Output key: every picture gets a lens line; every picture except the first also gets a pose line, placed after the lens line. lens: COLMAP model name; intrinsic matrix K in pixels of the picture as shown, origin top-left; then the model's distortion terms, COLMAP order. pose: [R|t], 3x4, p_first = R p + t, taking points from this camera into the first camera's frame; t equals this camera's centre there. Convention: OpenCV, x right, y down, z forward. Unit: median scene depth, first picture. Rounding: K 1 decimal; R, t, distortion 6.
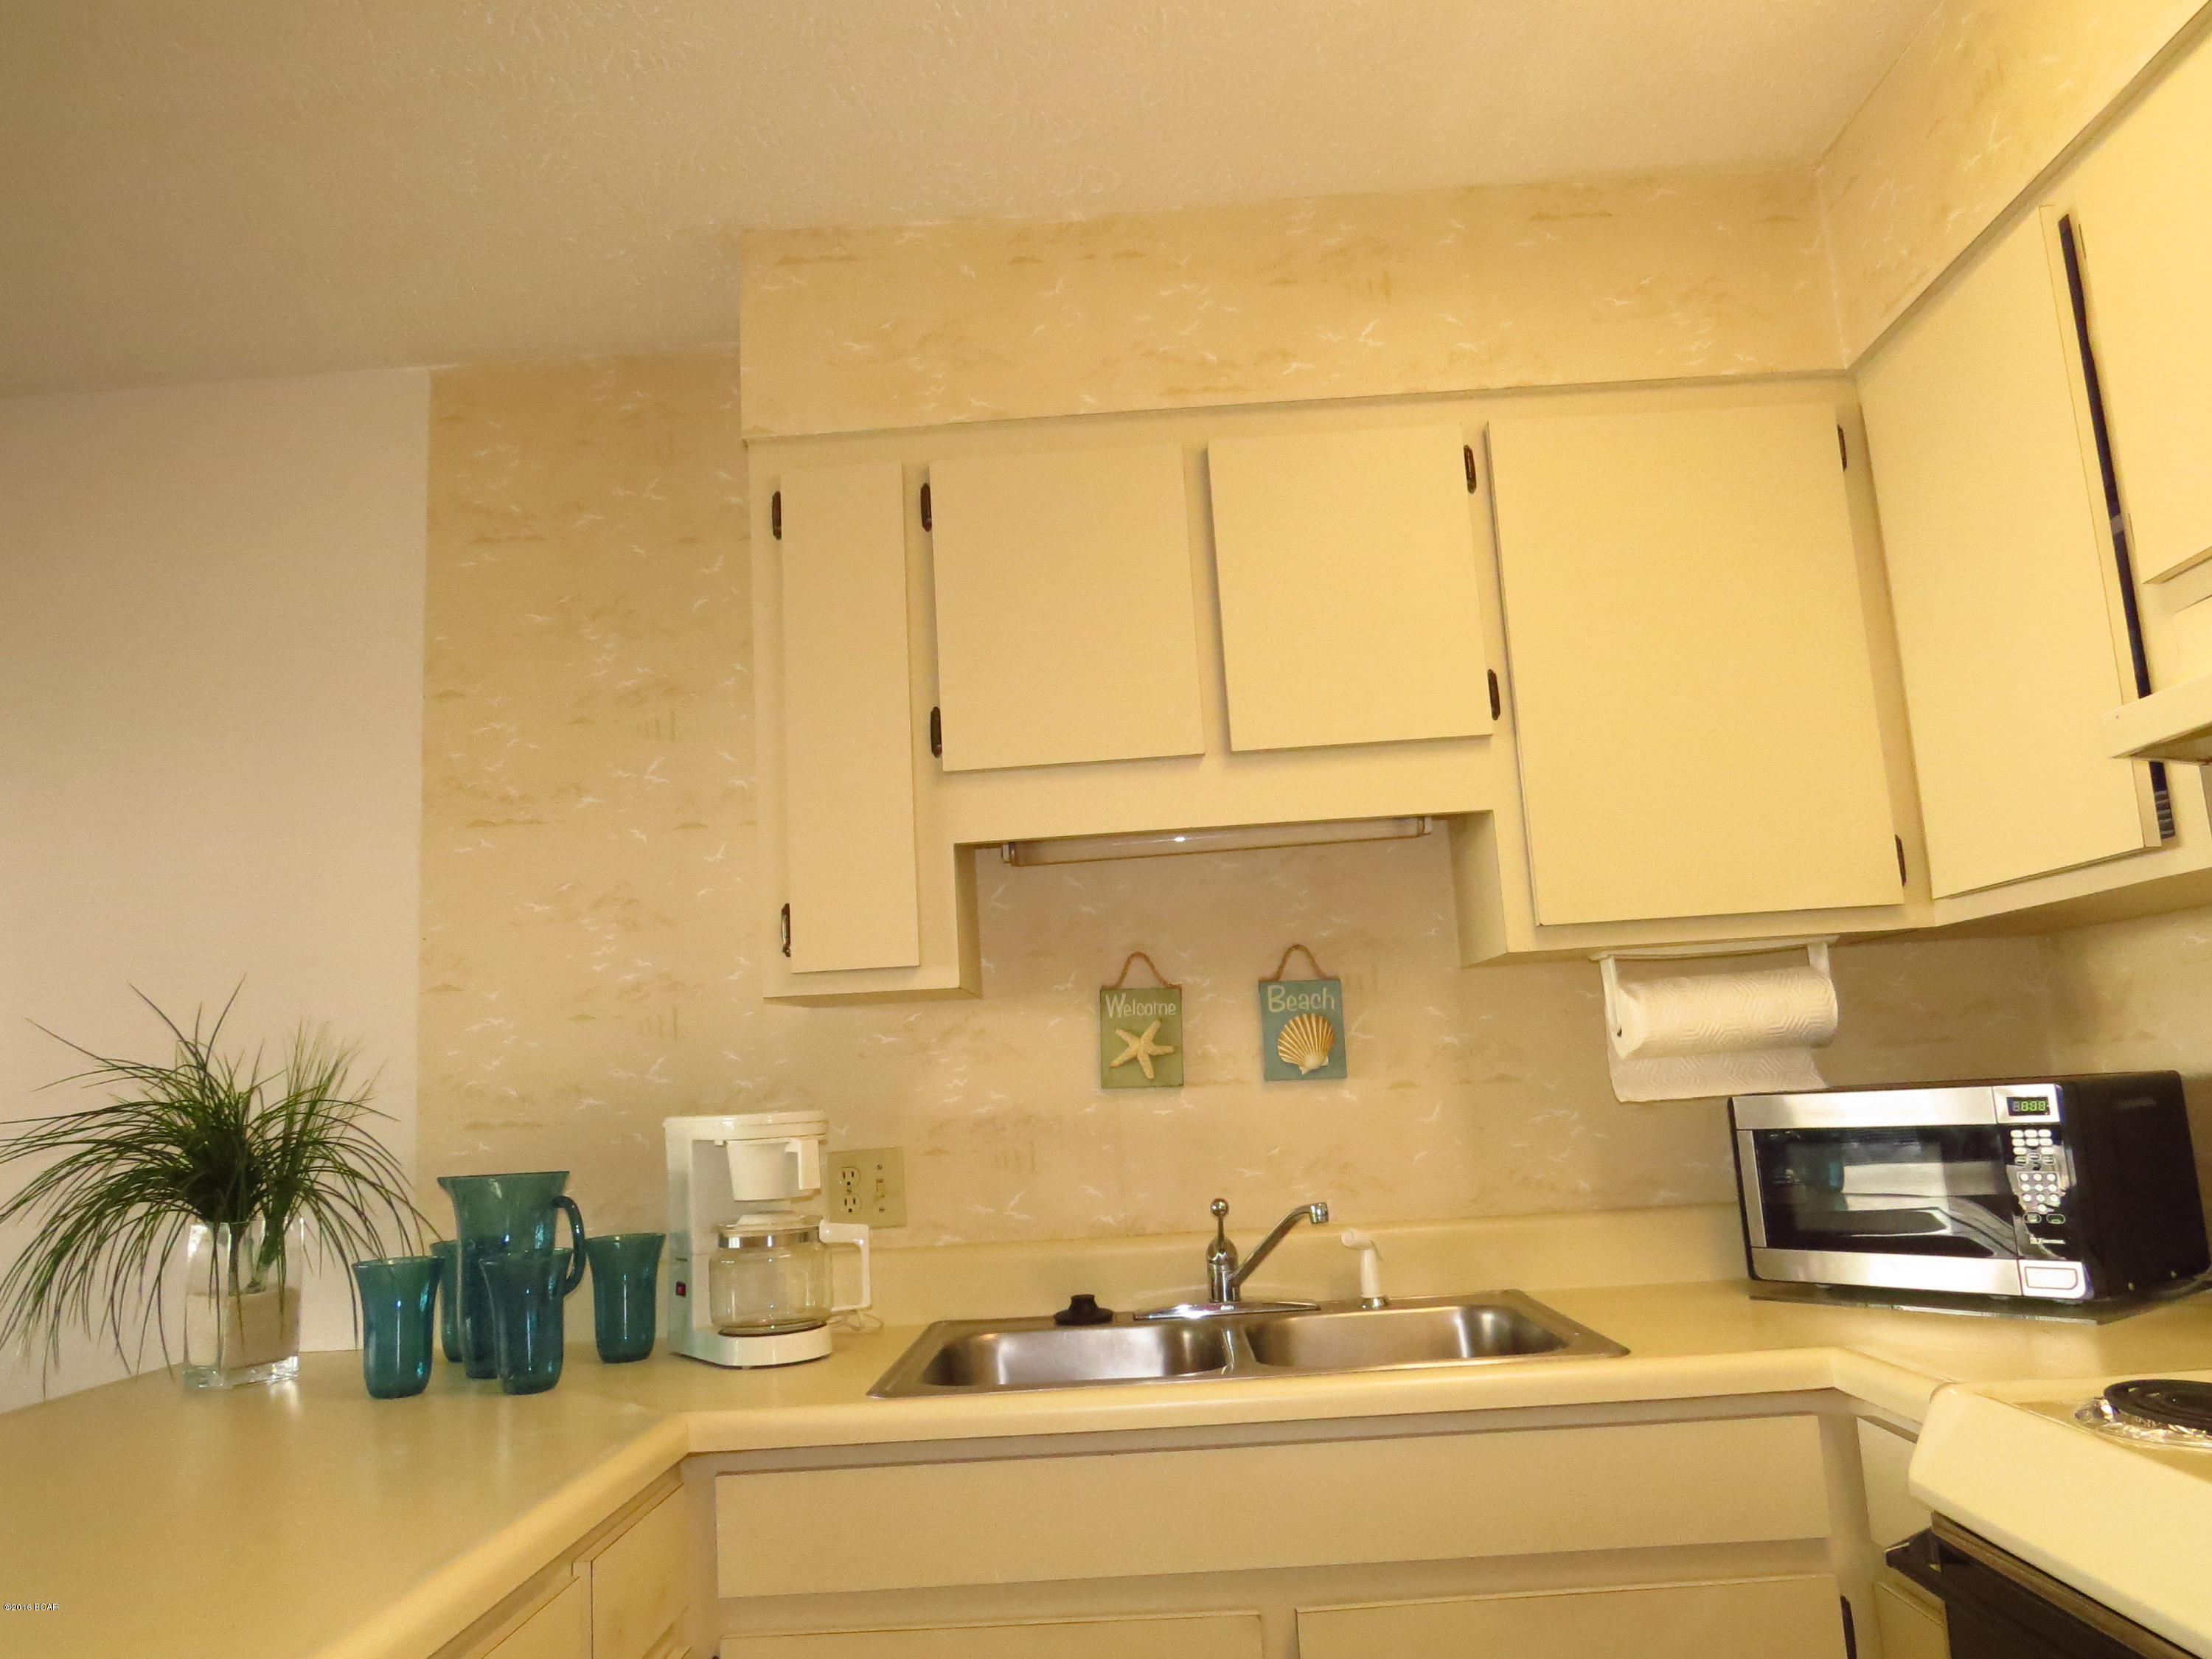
lens RADIAL K [[1576.7, 0, 1108.5], [0, 1576.7, 833.0], [0, 0, 1]] dist [-0.009938, -0.001638]
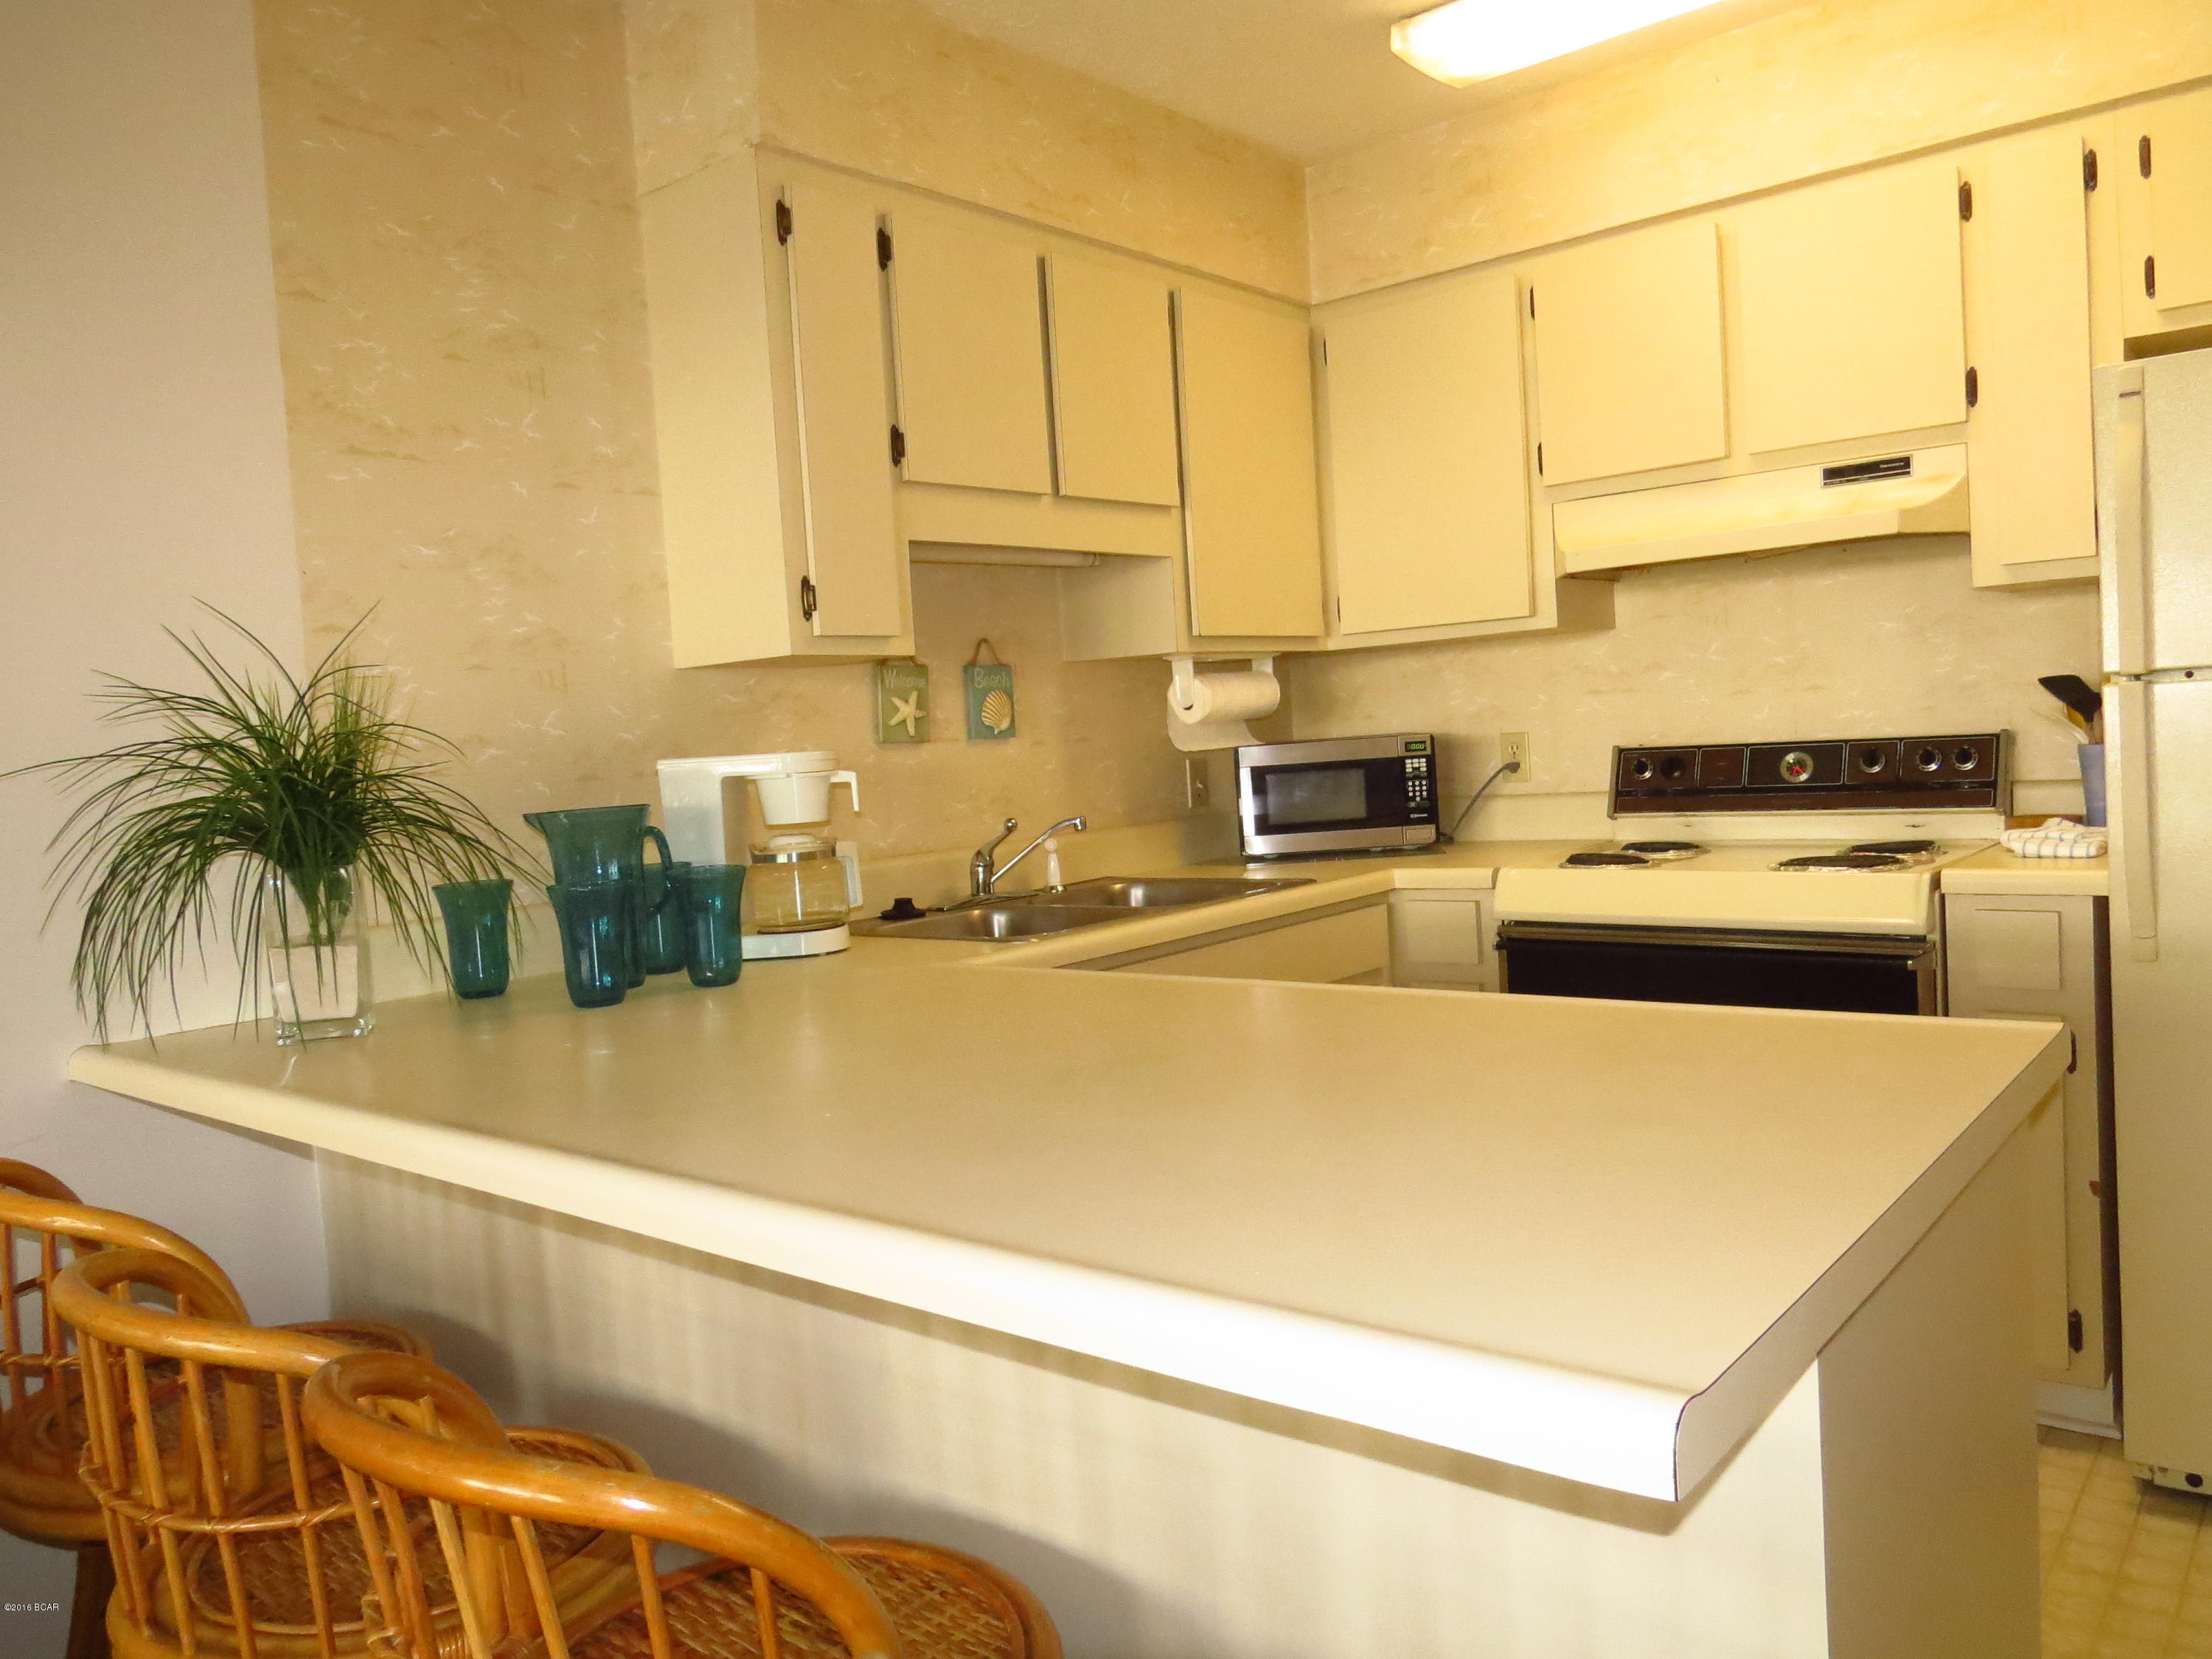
lens RADIAL K [[1576.7, 0, 1103.7], [0, 1576.7, 834.6], [0, 0, 1]] dist [-0.009938, -0.001638]
pose [[0.629192, -0.034088, 0.776502, -0.919394], [-0.096112, 0.987958, 0.121251, 0.067018], [-0.771284, -0.150921, 0.618339, 0.070751]]
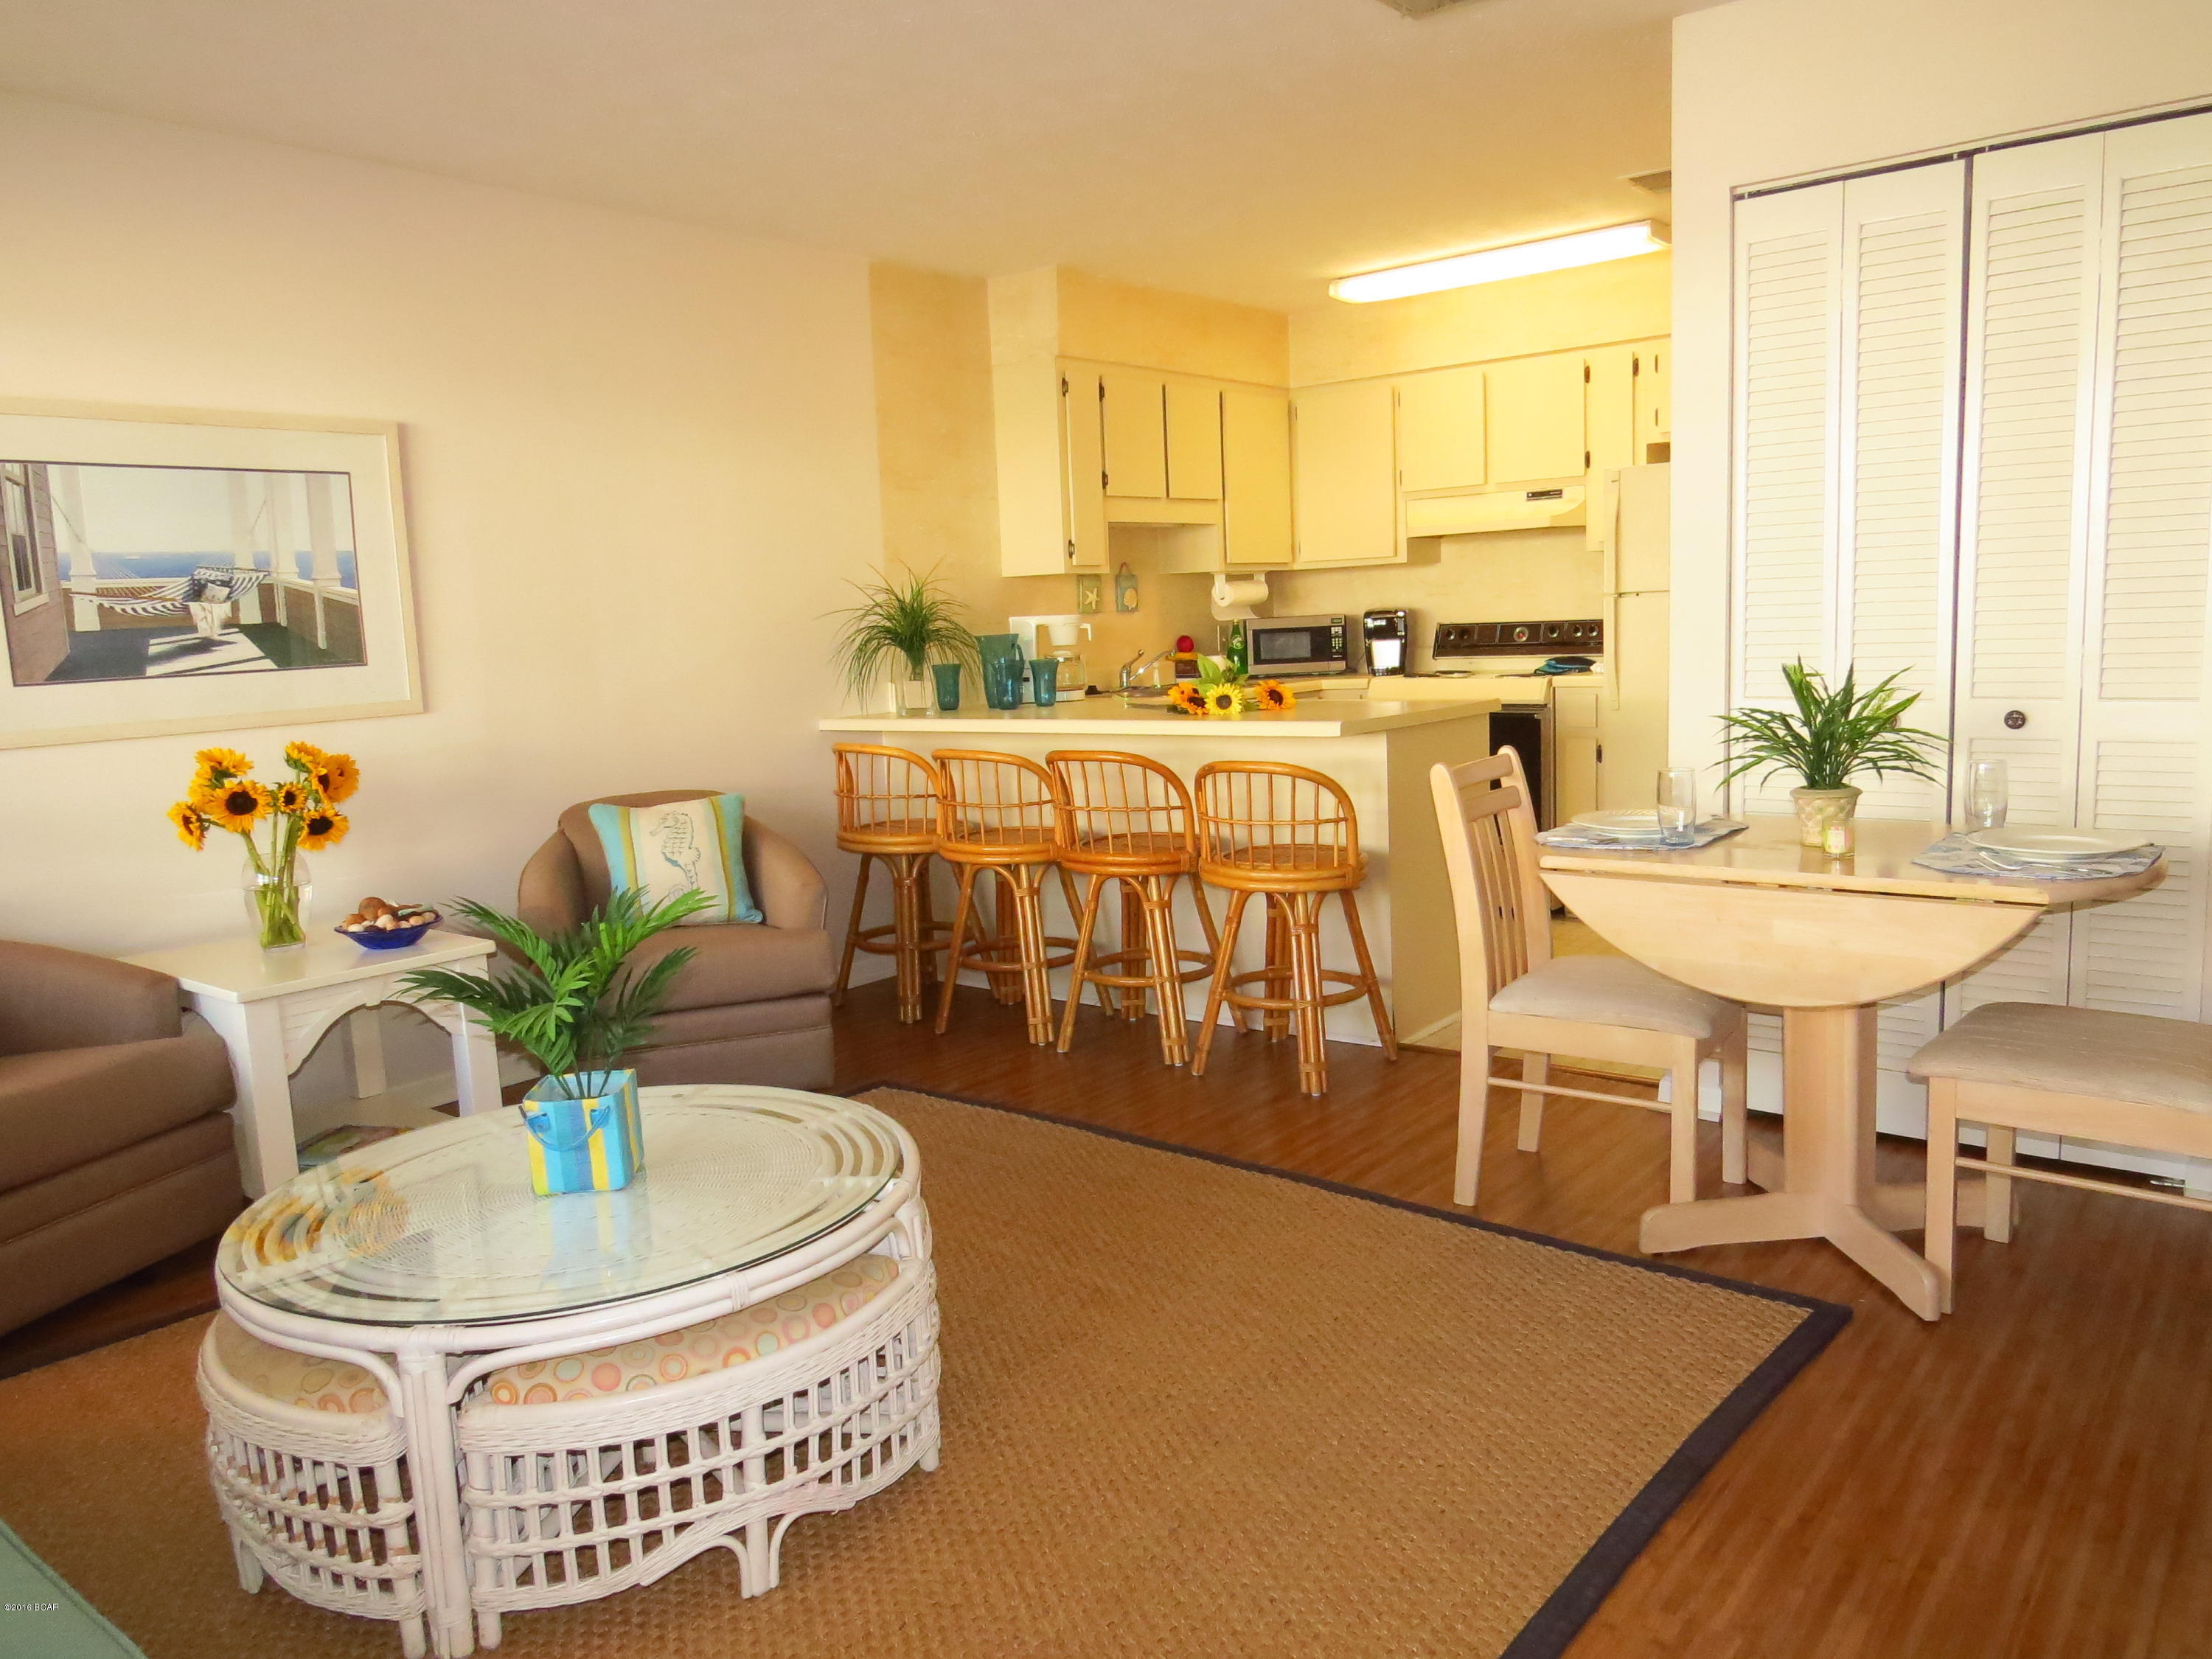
lens RADIAL K [[1576.7, 0, 1105.1], [0, 1576.7, 829.1], [0, 0, 1]] dist [-0.009938, -0.001638]
pose [[0.614257, -0.076073, 0.785431, -2.208721], [-0.117067, 0.975543, 0.186040, 0.018344], [-0.780374, -0.206224, 0.590329, -0.720659]]
